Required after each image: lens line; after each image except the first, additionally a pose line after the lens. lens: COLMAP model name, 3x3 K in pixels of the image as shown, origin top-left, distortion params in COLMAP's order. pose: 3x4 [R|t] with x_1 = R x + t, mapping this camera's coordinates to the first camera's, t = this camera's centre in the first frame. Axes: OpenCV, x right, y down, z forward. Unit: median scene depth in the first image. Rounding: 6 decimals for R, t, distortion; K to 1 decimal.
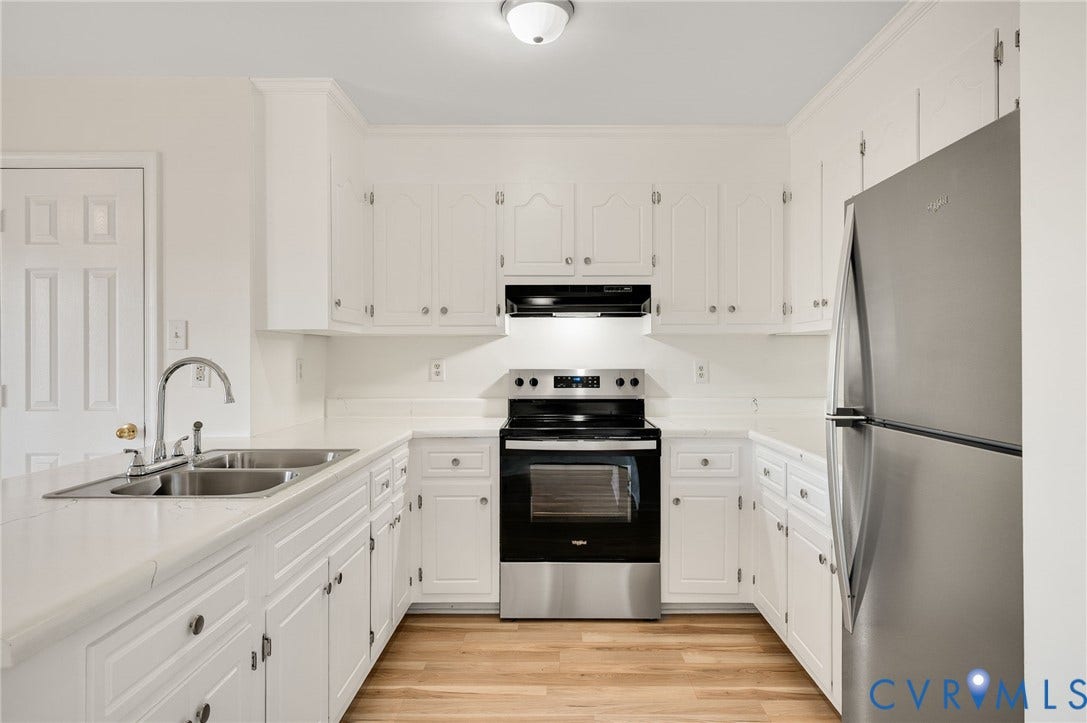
lens RADIAL K [[647.1, 0, 551.7], [0, 647.1, 353.6], [0, 0, 1]] dist [-0.001863, 0.000582]
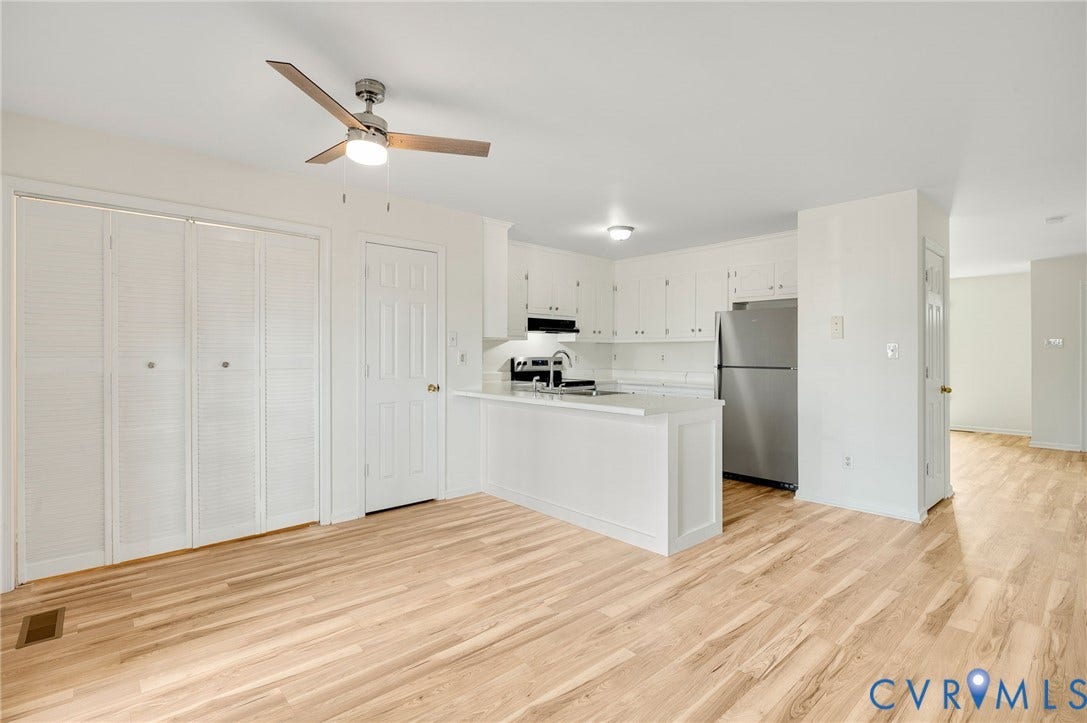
lens RADIAL K [[535.4, 0, 539.6], [0, 535.4, 354.3], [0, 0, 1]] dist [-0.004749, -0.000382]
pose [[0.731472, 0.002103, 0.681868, -1.371815], [-0.003816, 0.999992, 0.001009, 0.015342], [-0.681861, -0.003340, 0.731475, -0.355122]]
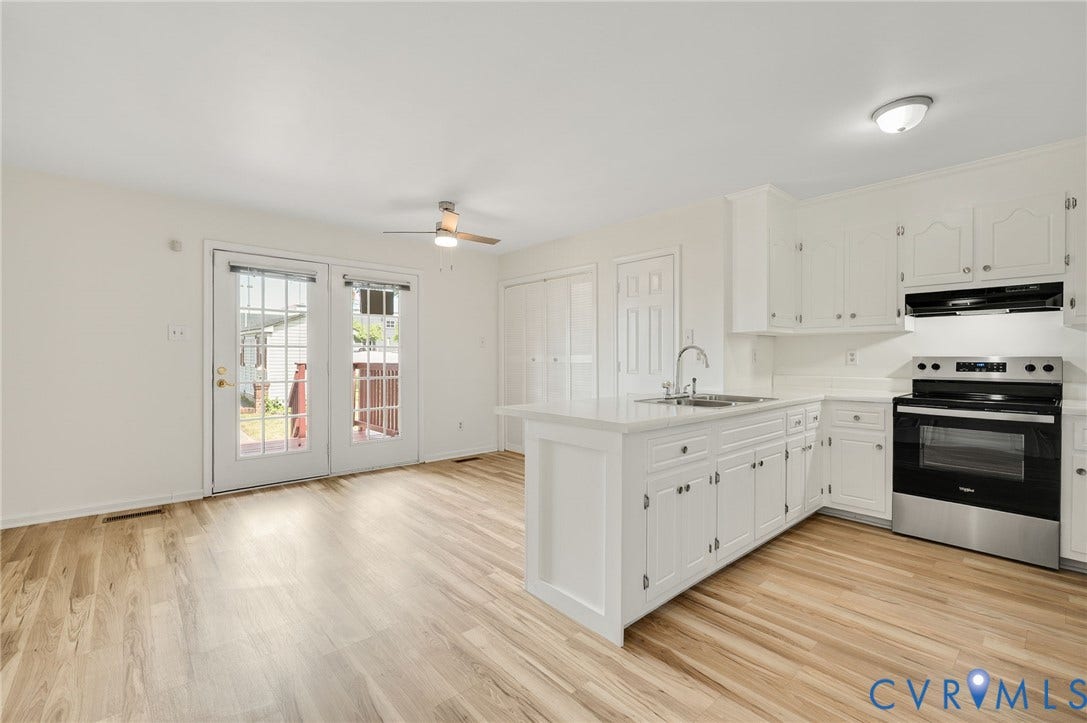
lens RADIAL K [[471.5, 0, 548.2], [0, 471.5, 363.7], [0, 0, 1]] dist [0.000548, 0.000447]
pose [[0.668431, 0.013291, -0.743656, 0.182302], [0.001649, 0.999811, 0.019351, 0.021823], [0.743773, -0.014160, 0.668283, -0.246539]]
